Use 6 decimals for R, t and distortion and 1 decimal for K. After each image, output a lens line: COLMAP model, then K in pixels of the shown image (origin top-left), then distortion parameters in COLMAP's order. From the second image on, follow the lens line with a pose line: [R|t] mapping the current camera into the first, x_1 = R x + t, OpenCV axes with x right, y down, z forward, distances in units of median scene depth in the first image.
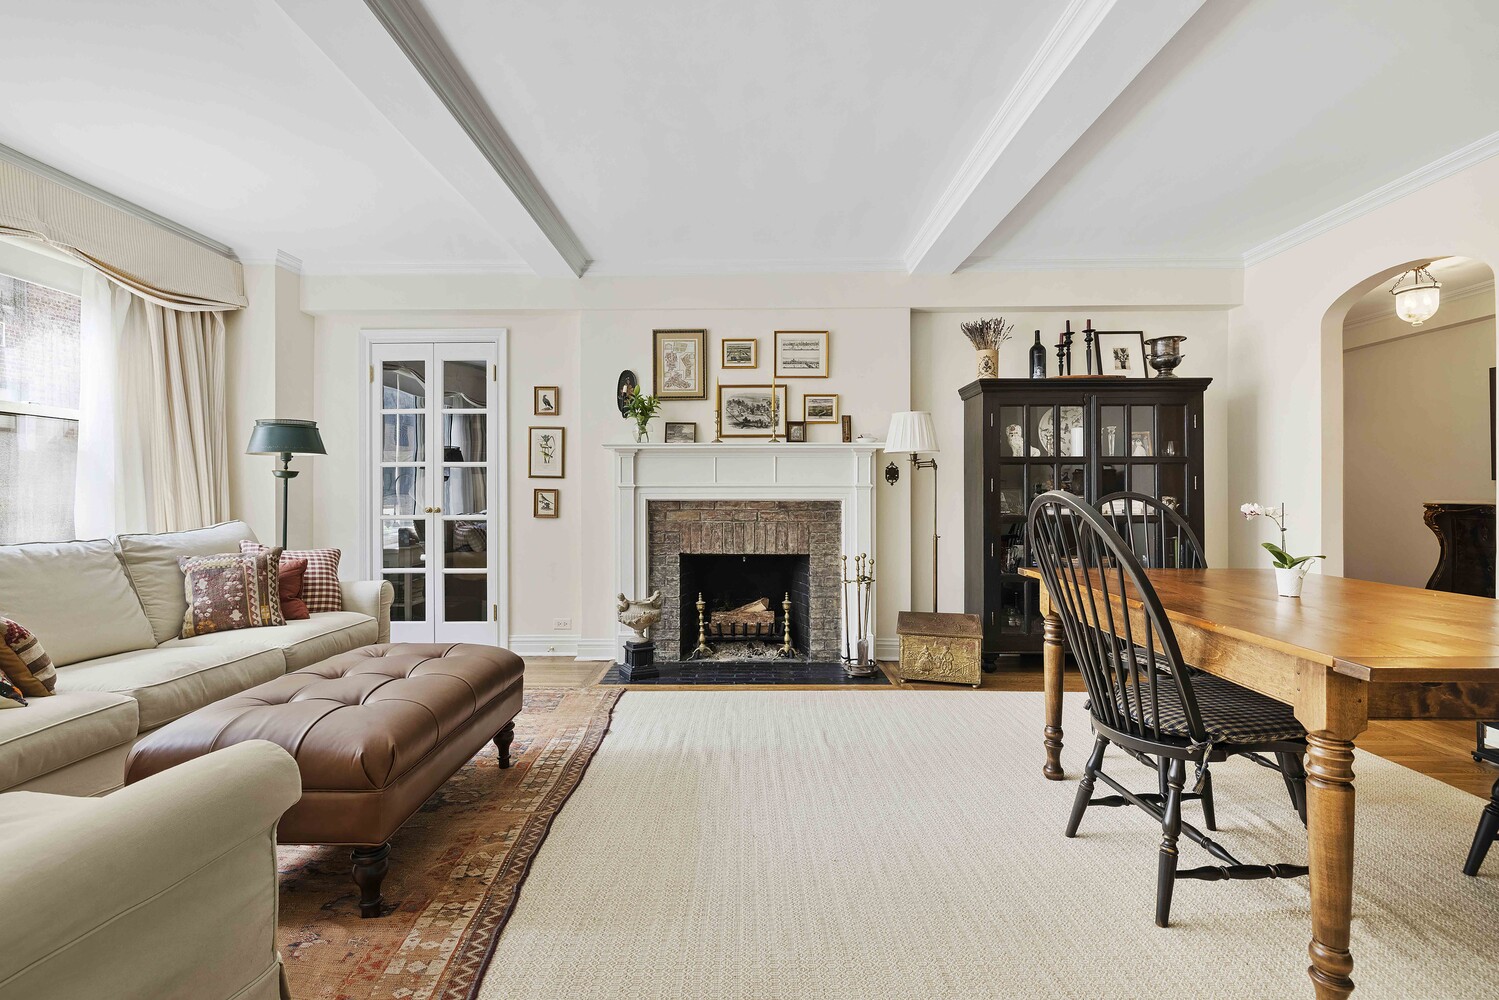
lens RADIAL K [[678.8, 0, 749.5], [0, 678.8, 500.0], [0, 0, 1]] dist [-0.000645, -0.000118]
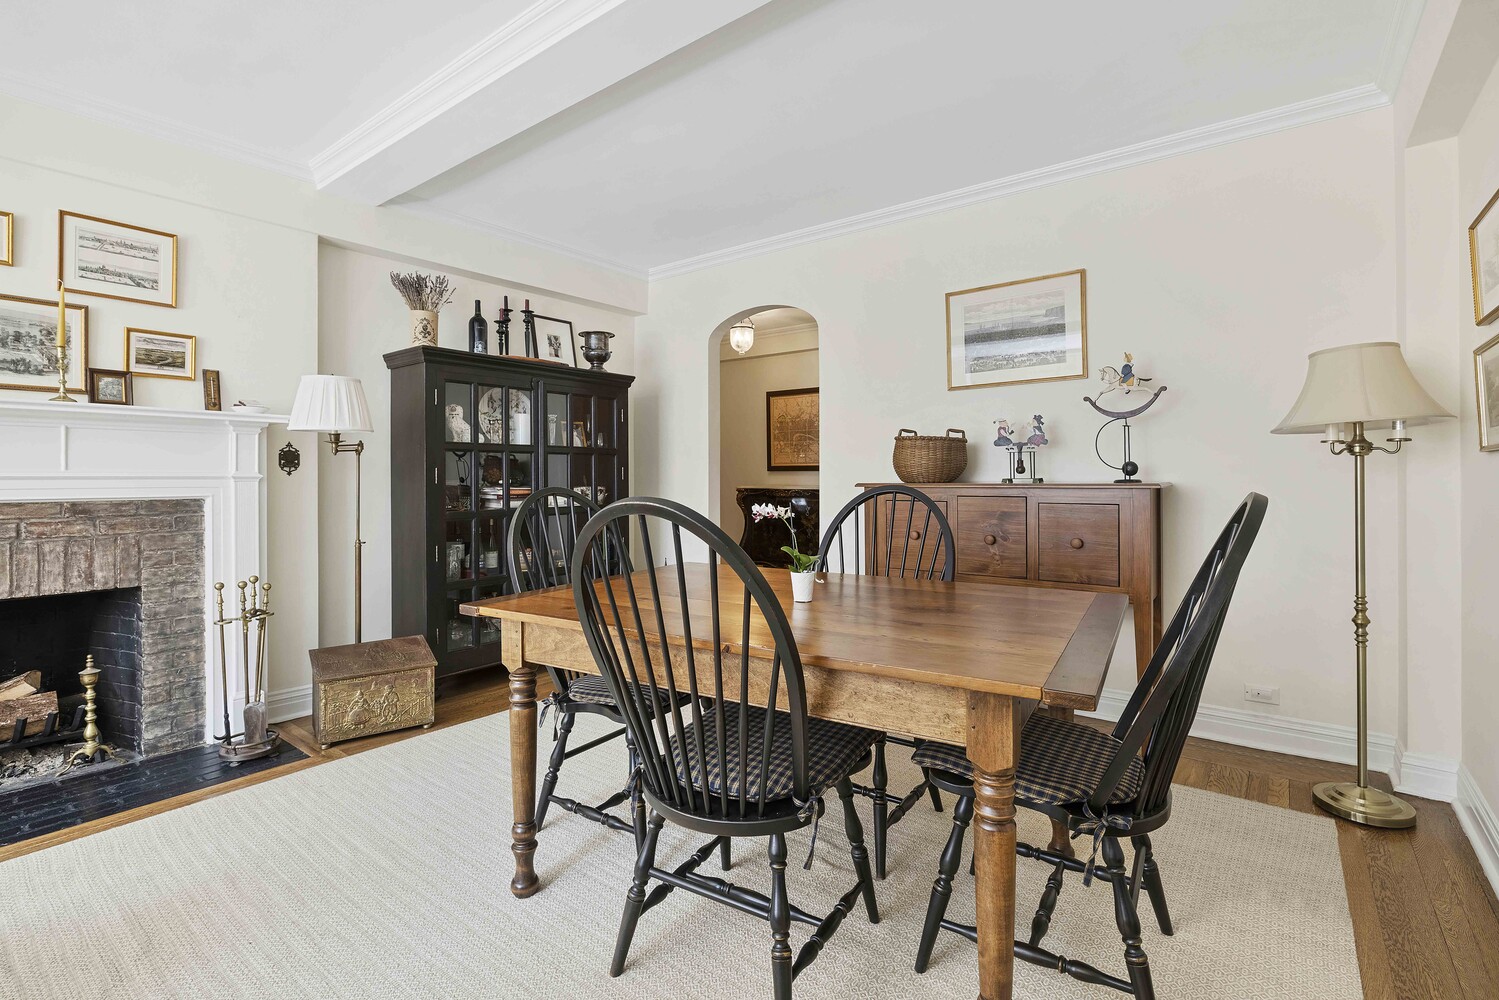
lens RADIAL K [[686.3, 0, 751.9], [0, 686.3, 479.4], [0, 0, 1]] dist [-0.000169, 0.000352]
pose [[0.614521, -0.004137, 0.788889, -0.063024], [0.008743, 0.999961, -0.001567, -0.011879], [-0.788852, 0.007860, 0.614533, 0.171971]]
